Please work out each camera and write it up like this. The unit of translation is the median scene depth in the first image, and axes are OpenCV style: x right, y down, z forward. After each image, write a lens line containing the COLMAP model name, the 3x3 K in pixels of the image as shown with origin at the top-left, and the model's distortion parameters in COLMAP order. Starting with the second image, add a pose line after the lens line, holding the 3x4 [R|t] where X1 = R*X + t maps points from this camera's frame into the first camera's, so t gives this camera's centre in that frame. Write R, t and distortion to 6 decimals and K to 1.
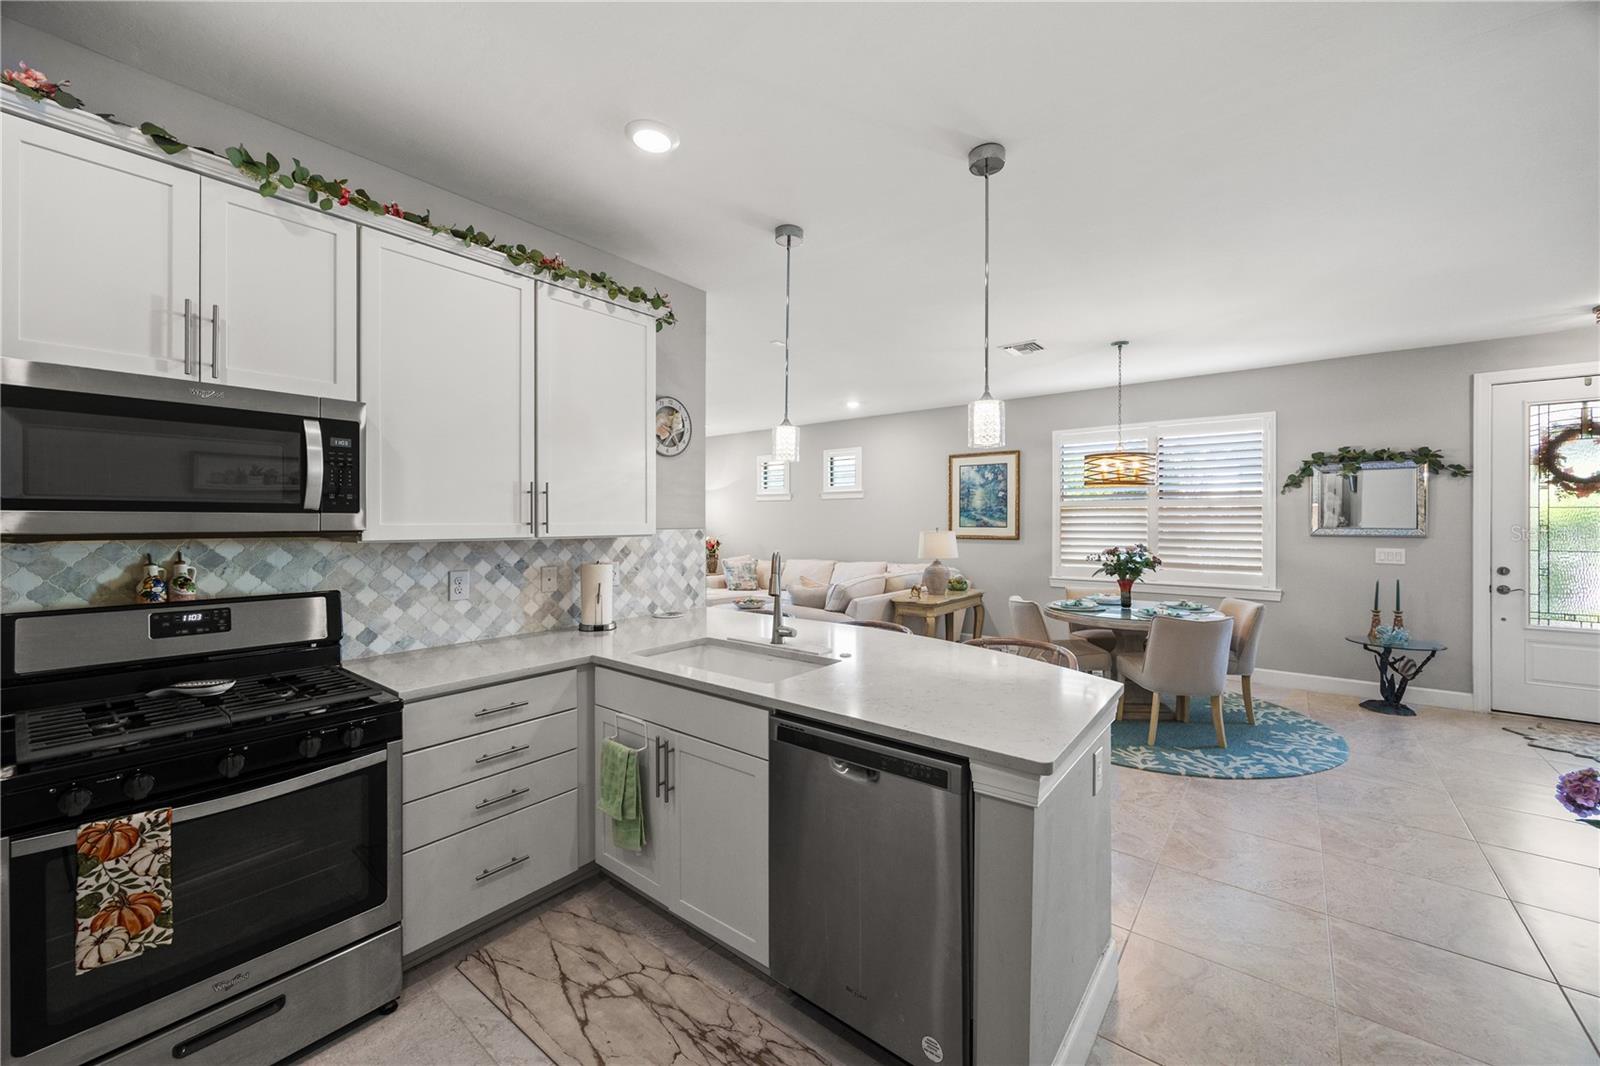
lens RADIAL K [[616.1, 0, 807.9], [0, 616.1, 520.5], [0, 0, 1]] dist [-0.000803, -0.000008]
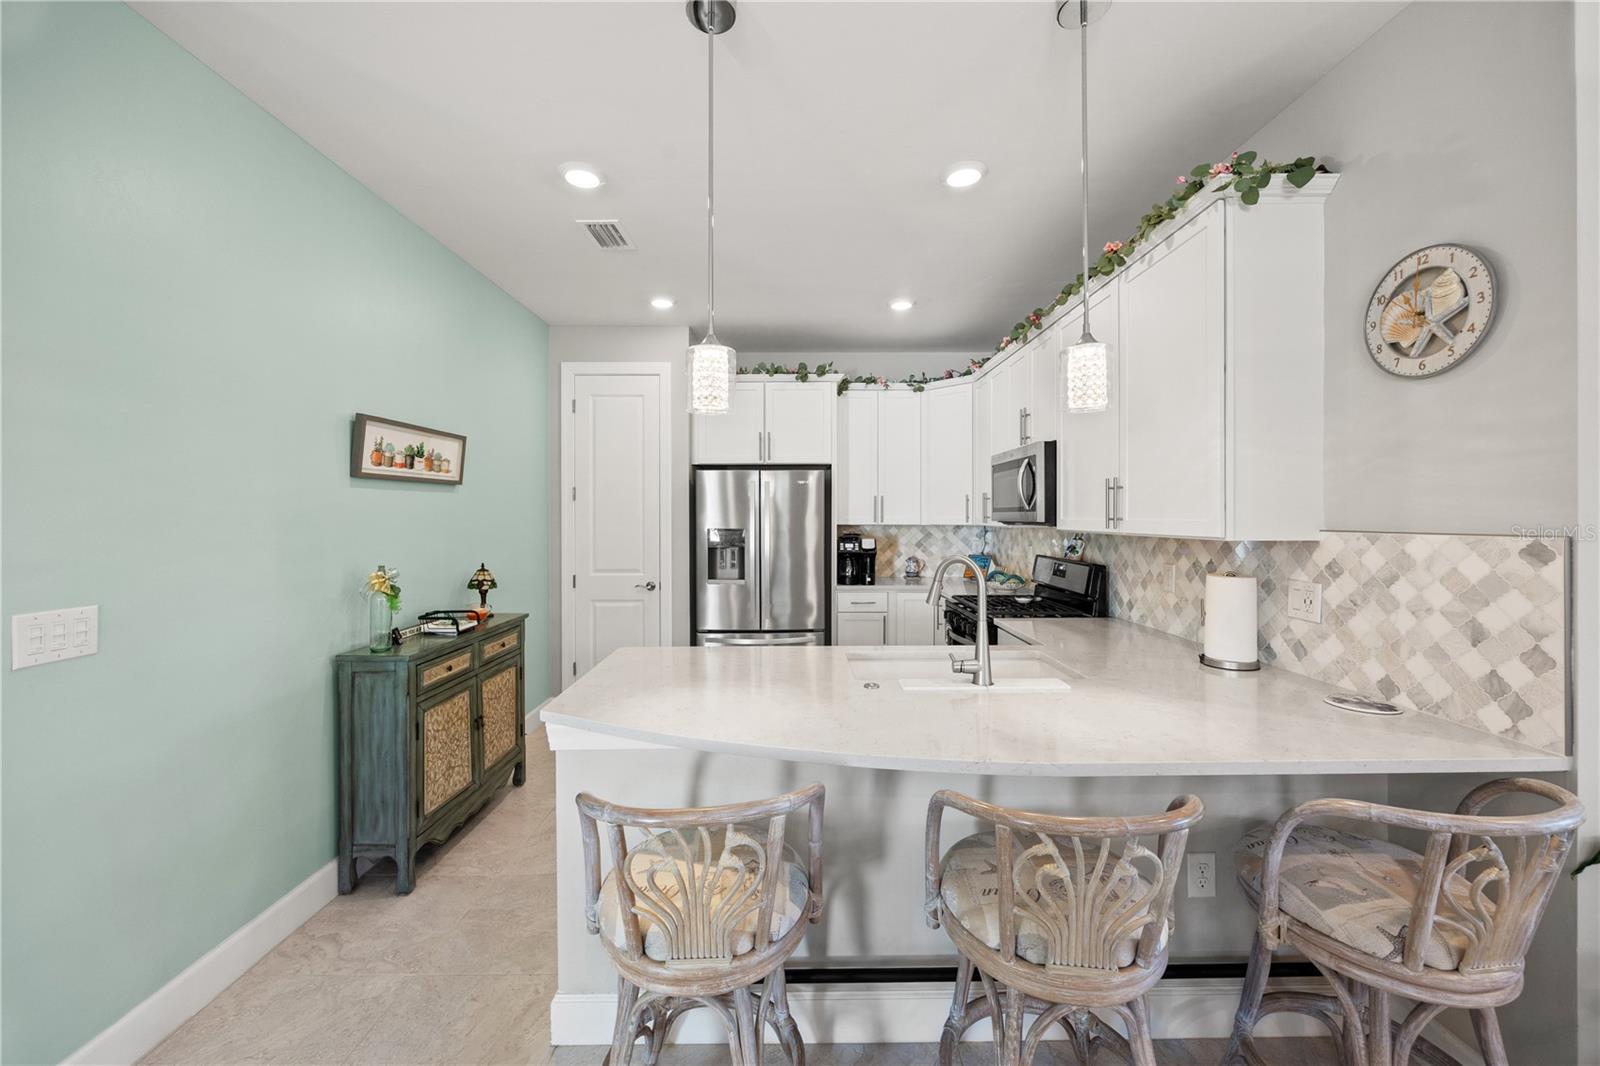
lens RADIAL K [[616.1, 0, 796.5], [0, 616.1, 515.8], [0, 0, 1]] dist [-0.000803, -0.000008]
pose [[-0.779721, 0.002243, -0.626123, 0.382906], [0.002921, 0.999996, -0.000055, -0.000790], [0.626120, -0.001872, -0.779724, 0.942196]]
